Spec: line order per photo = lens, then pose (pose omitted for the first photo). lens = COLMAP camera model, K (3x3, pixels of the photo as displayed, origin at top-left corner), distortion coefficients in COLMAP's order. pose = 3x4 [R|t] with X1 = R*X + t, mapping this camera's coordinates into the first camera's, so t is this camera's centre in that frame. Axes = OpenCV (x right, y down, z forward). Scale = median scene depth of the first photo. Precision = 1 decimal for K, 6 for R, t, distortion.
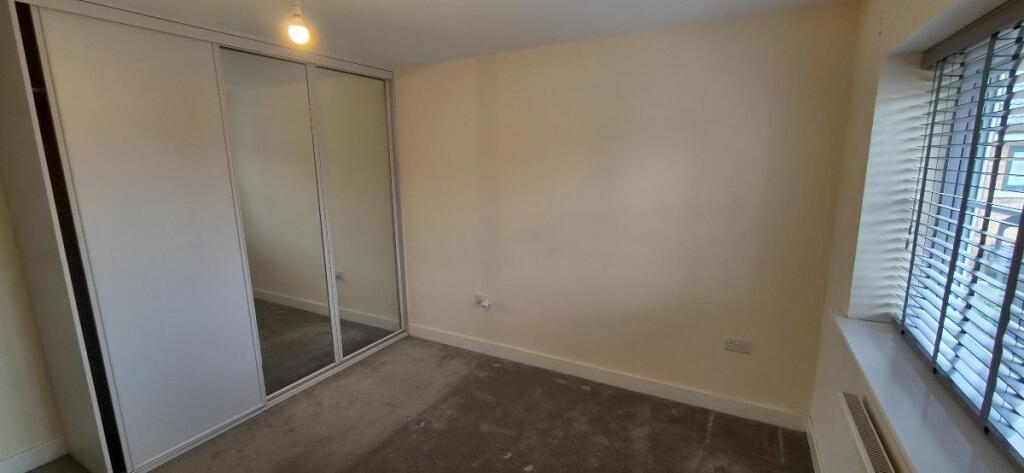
lens RADIAL K [[418.5, 0, 512.0], [0, 418.5, 236.5], [0, 0, 1]] dist [-0.002783, -0.000116]
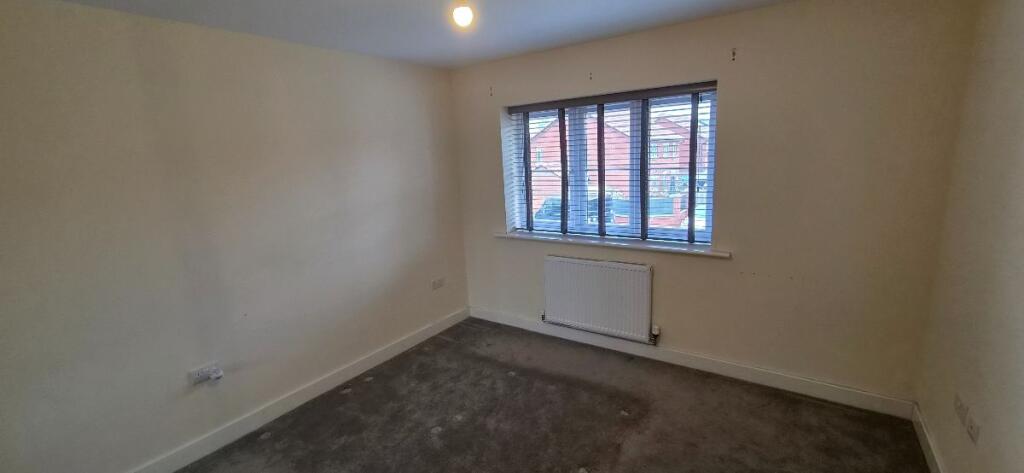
lens RADIAL K [[418.5, 0, 512.0], [0, 418.5, 236.5], [0, 0, 1]] dist [-0.002783, -0.000116]
pose [[0.116990, -0.191220, 0.974550, -0.738806], [0.233866, 0.958998, 0.160094, -0.066179], [-0.965205, 0.209185, 0.156913, 0.411920]]
